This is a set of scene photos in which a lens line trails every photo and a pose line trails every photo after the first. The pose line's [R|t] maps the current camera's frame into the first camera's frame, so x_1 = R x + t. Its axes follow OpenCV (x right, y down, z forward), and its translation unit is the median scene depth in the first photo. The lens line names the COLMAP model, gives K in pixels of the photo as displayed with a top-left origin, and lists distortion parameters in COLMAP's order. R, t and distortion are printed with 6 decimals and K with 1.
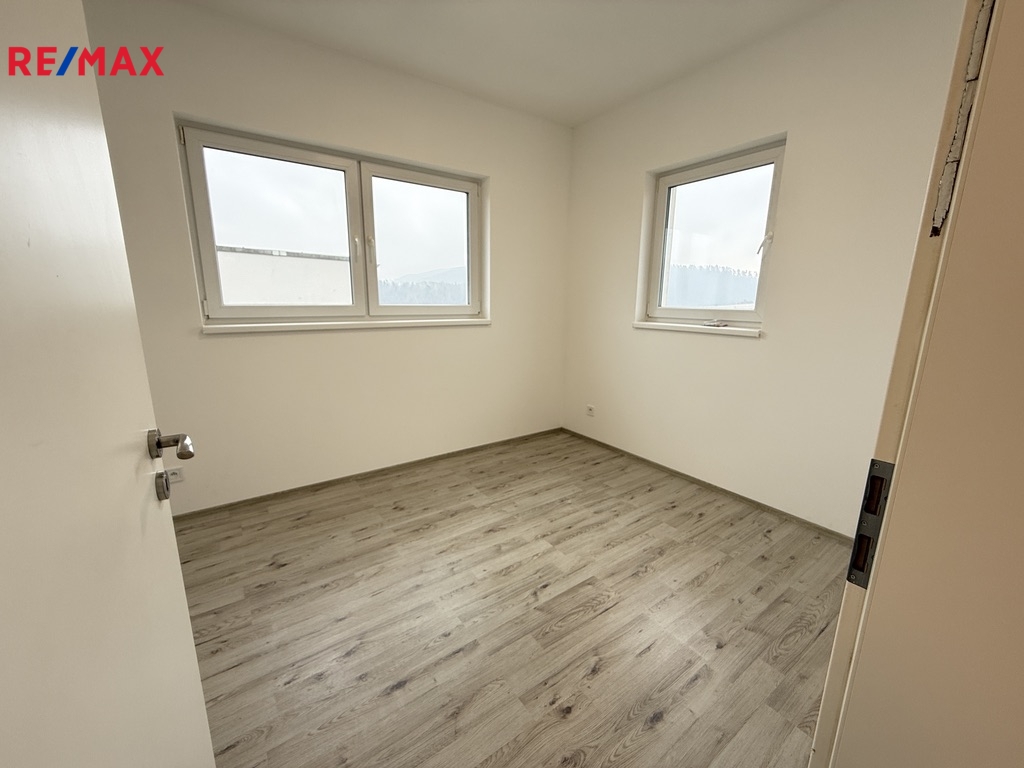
lens RADIAL K [[404.9, 0, 504.7], [0, 404.9, 378.2], [0, 0, 1]] dist [-0.002766, 0.000417]
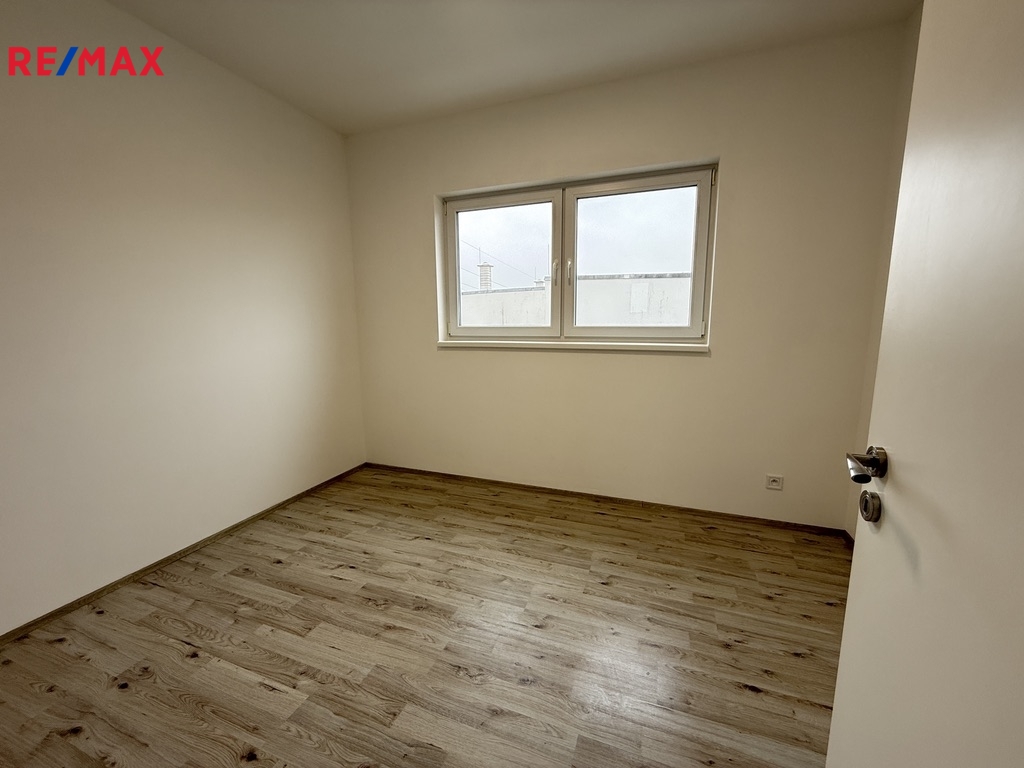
lens RADIAL K [[404.9, 0, 503.9], [0, 404.9, 381.2], [0, 0, 1]] dist [-0.002766, 0.000417]
pose [[0.548879, 0.119022, -0.827385, 0.461669], [-0.146490, 0.988189, 0.044974, -0.070883], [0.822966, 0.096519, 0.559832, 0.332910]]
